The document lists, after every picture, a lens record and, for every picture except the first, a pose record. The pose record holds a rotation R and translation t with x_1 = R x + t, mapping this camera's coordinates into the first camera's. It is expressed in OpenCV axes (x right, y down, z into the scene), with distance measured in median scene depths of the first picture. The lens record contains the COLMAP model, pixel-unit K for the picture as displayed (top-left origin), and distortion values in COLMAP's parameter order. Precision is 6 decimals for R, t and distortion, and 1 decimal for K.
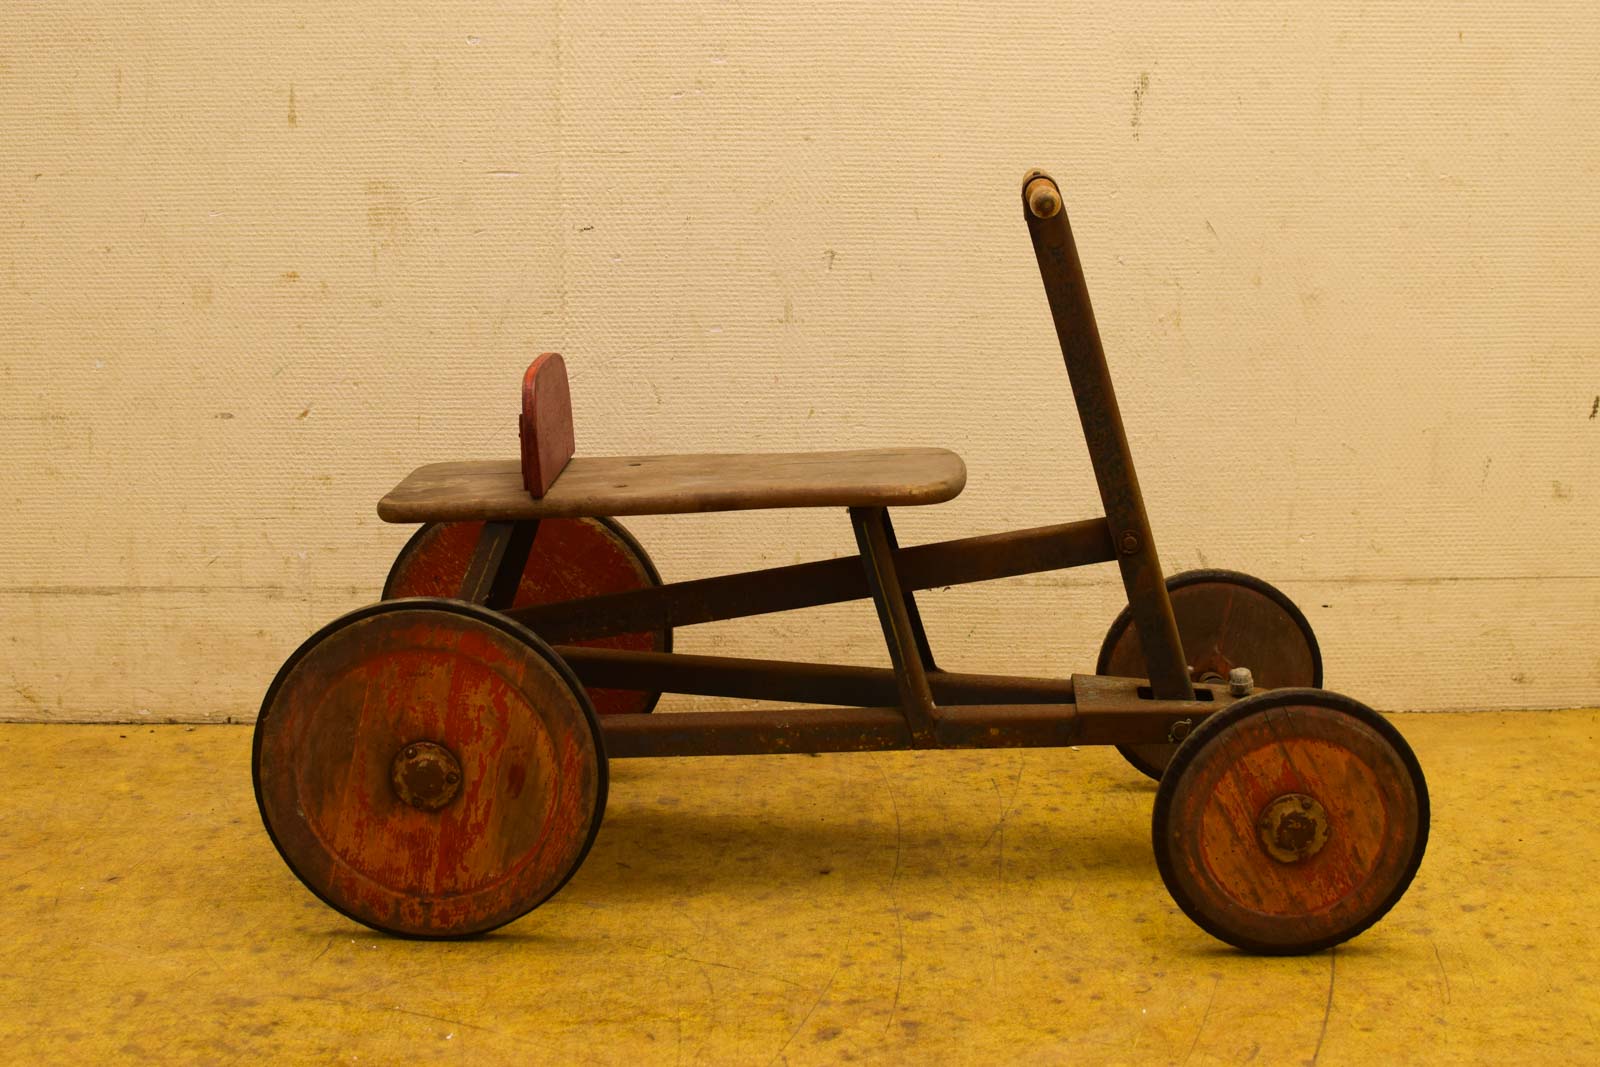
lens RADIAL K [[2421.6, 0, 794.8], [0, 2421.6, 530.3], [0, 0, 1]] dist [-0.174969, 0.000000]
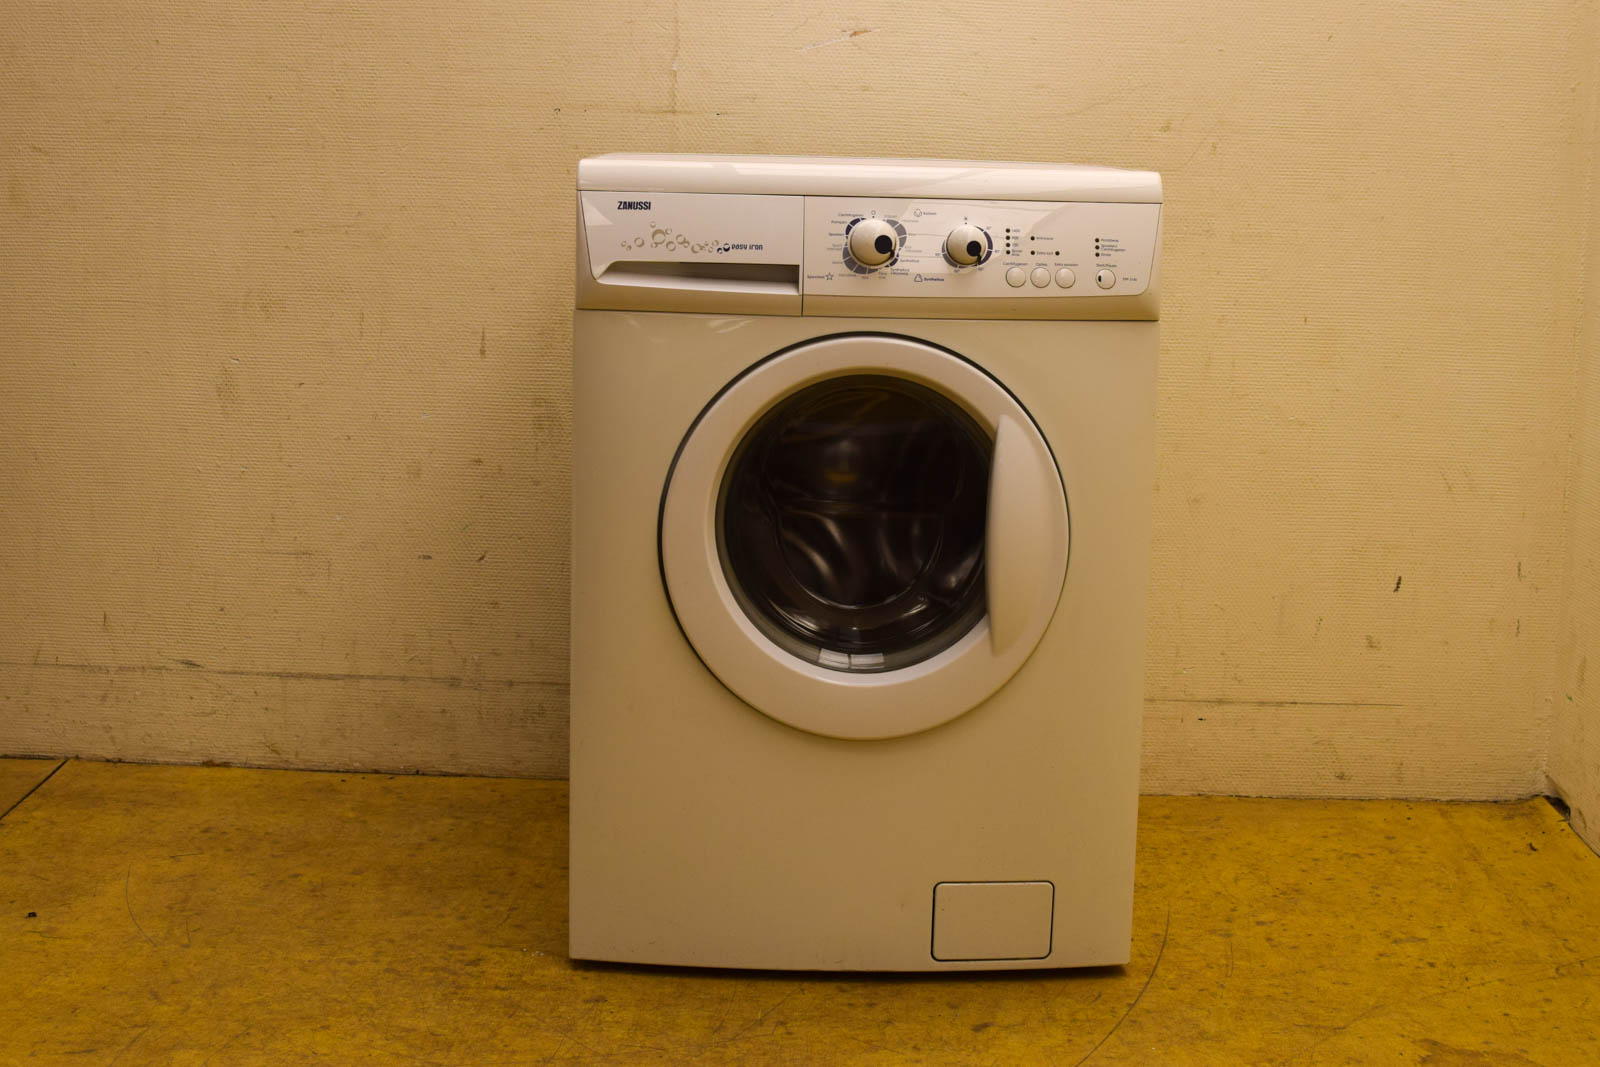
lens RADIAL K [[2421.6, 0, 802.6], [0, 2421.6, 539.8], [0, 0, 1]] dist [-0.174969, 0.000000]
pose [[0.999253, 0.035204, -0.015935, 0.007903], [-0.035755, 0.998723, -0.035689, -0.015665], [0.014658, 0.036232, 0.999236, -0.443151]]
